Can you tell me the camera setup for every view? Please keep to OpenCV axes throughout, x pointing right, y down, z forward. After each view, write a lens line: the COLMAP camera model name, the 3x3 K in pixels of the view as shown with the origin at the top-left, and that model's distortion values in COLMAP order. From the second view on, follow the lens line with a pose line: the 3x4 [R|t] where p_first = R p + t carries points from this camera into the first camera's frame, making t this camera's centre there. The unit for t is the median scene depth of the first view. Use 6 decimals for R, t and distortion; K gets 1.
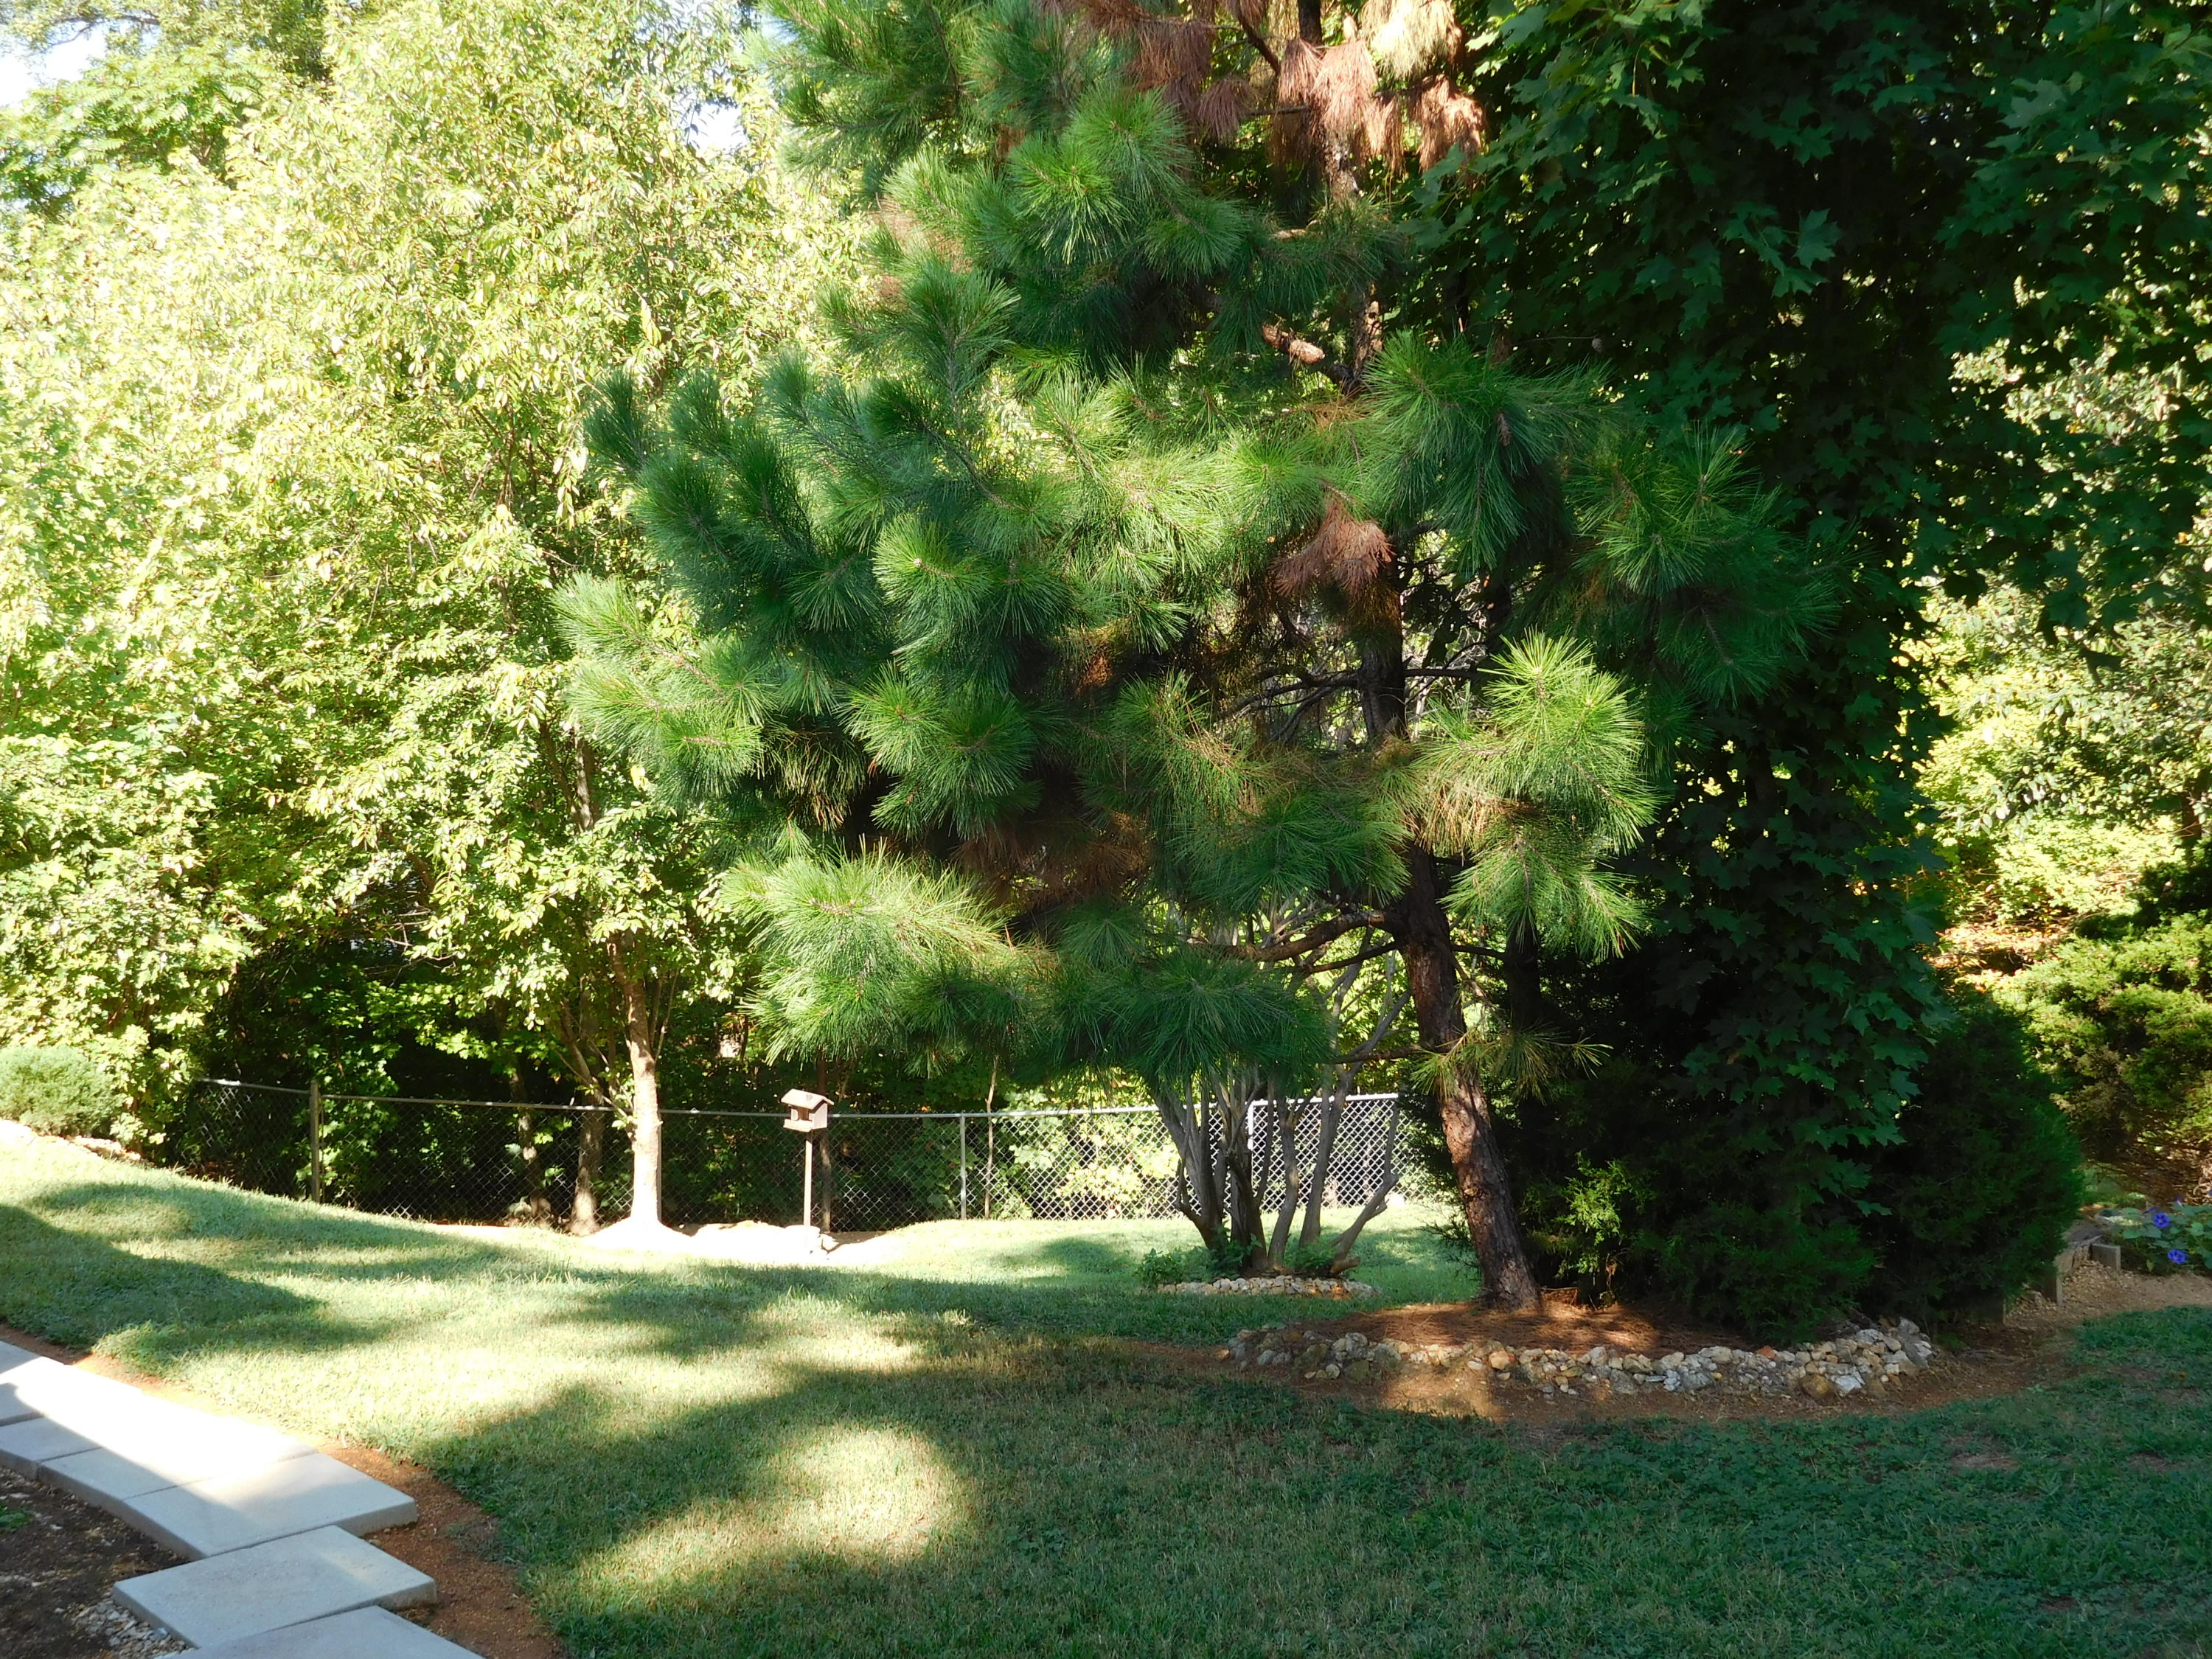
lens RADIAL K [[2339.3, 0, 1103.1], [0, 2339.3, 831.8], [0, 0, 1]] dist [0.017397, 0.000000]
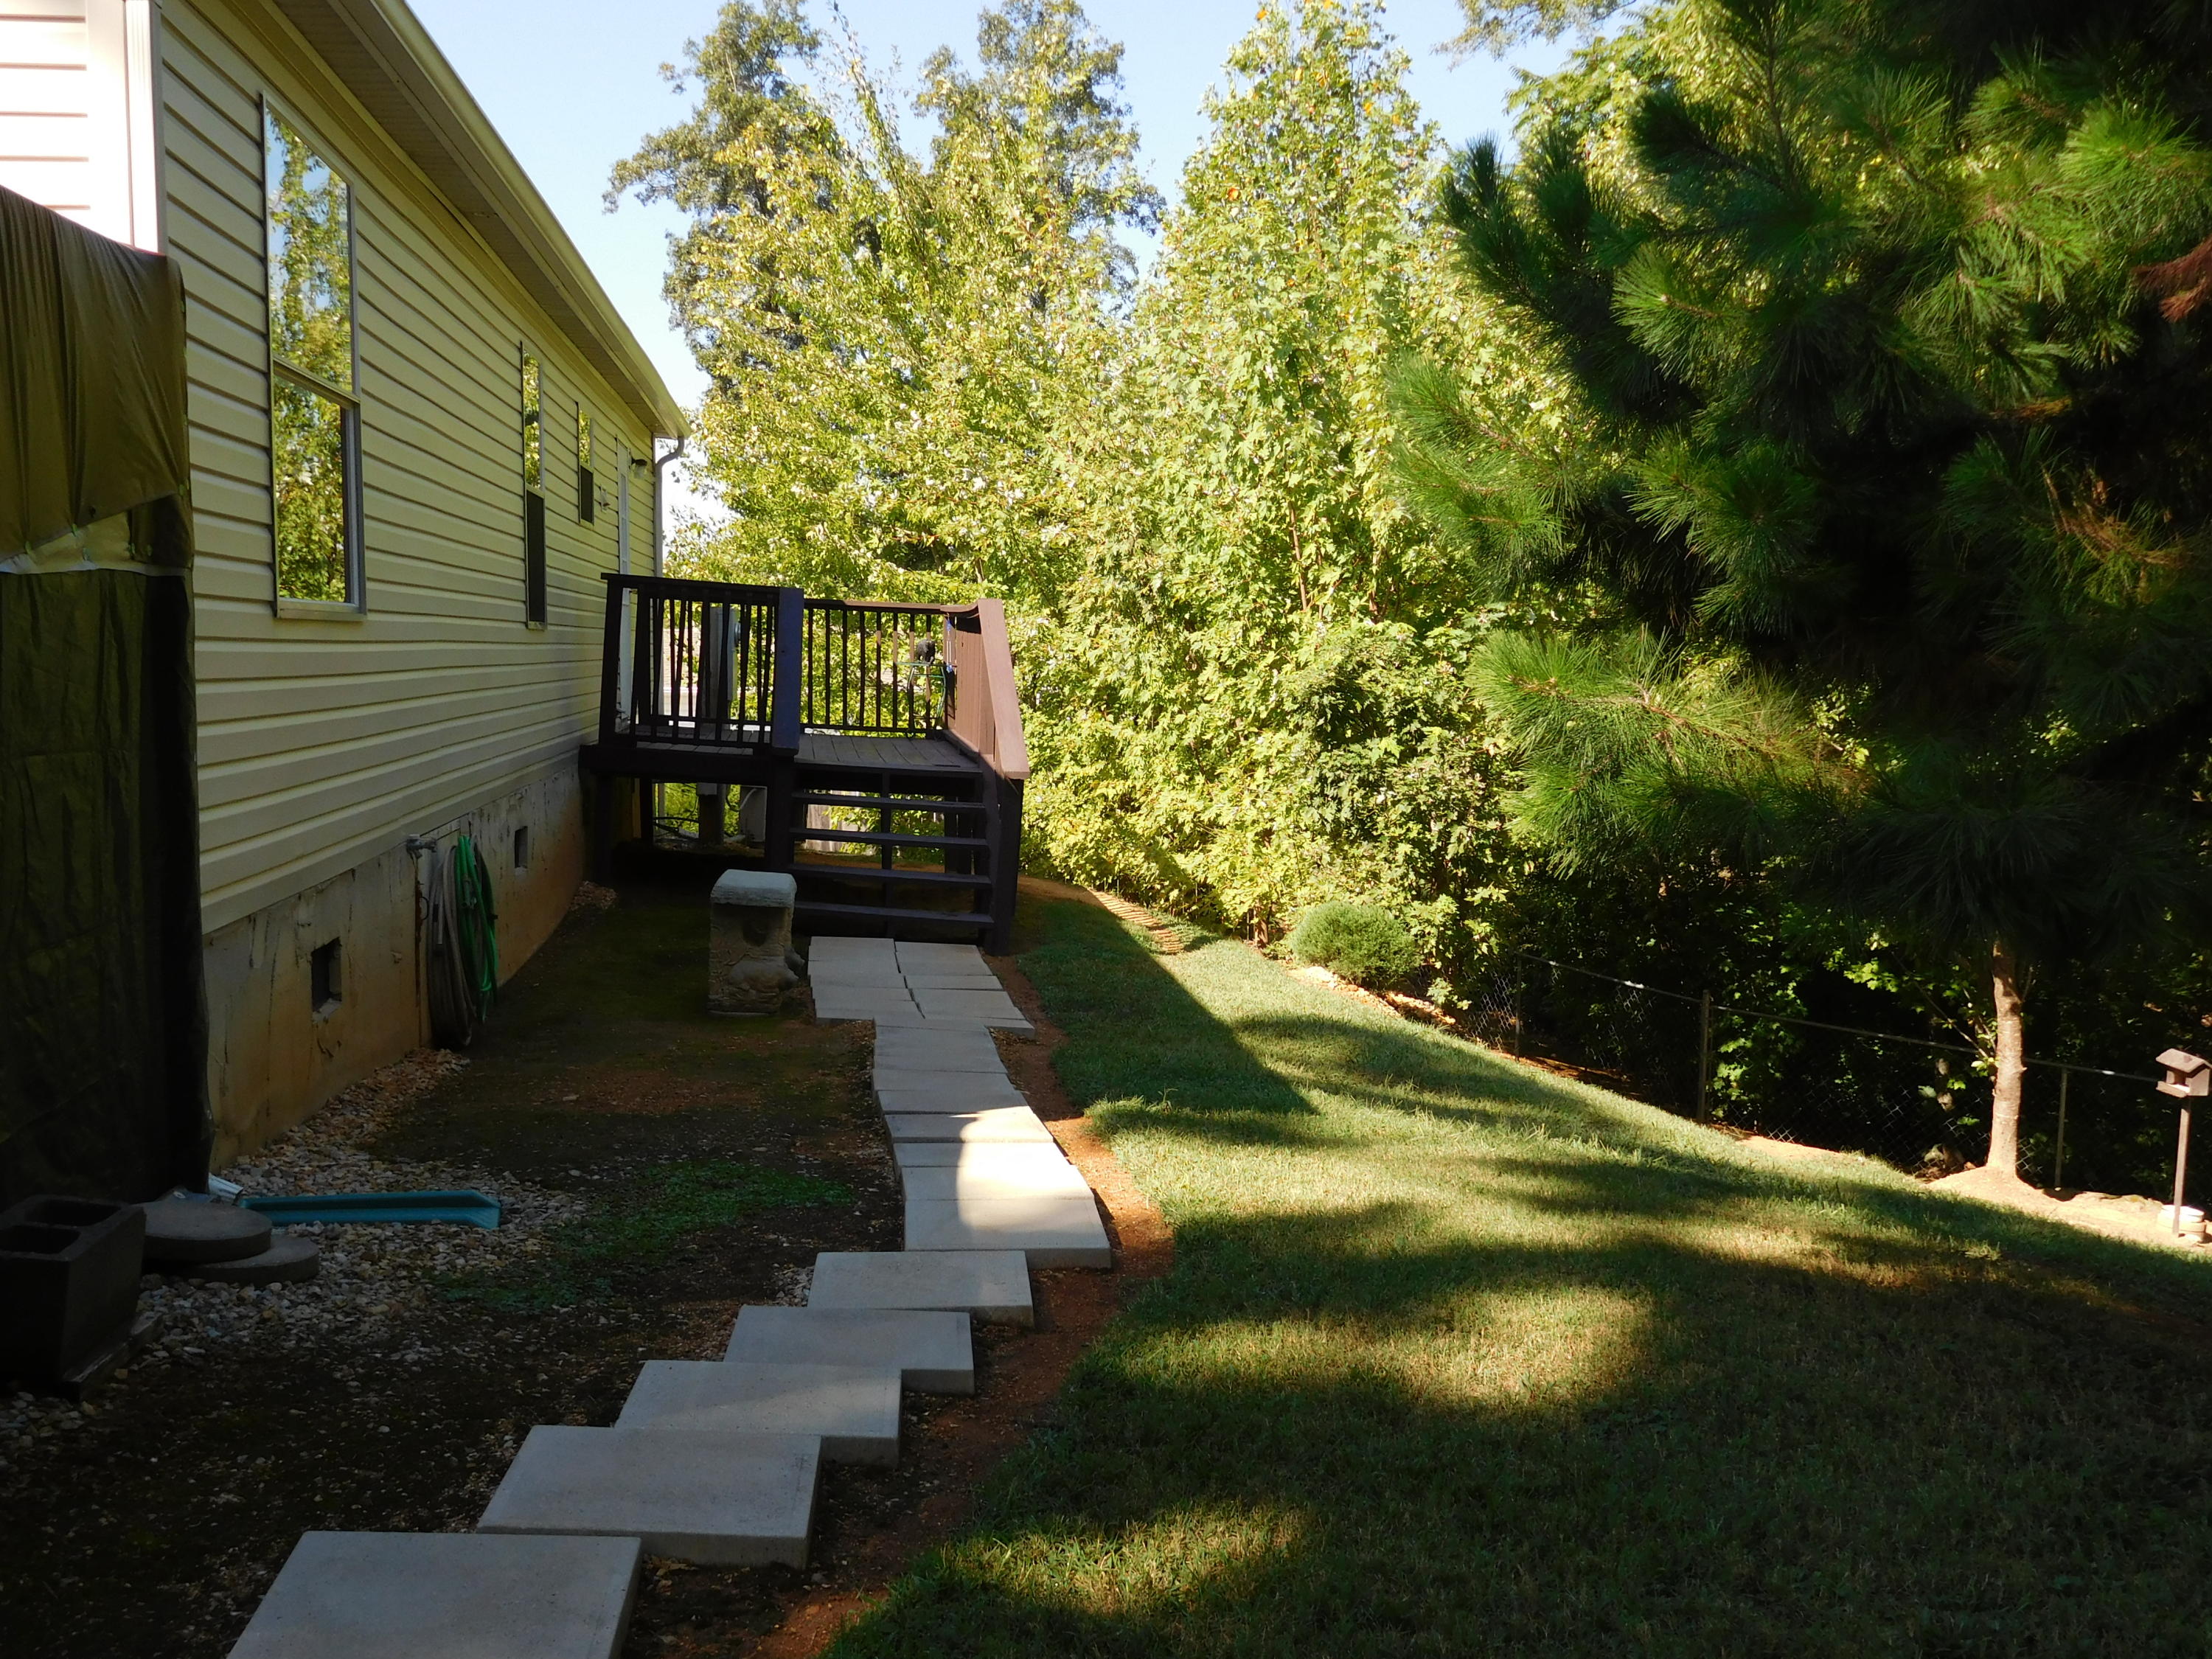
lens RADIAL K [[2339.3, 0, 1104.4], [0, 2339.3, 831.9], [0, 0, 1]] dist [0.017397, 0.000000]
pose [[0.788332, 0.066798, -0.611613, 0.112832], [-0.055982, 0.997753, 0.036813, 0.023552], [0.612698, 0.005218, 0.790300, 0.065690]]
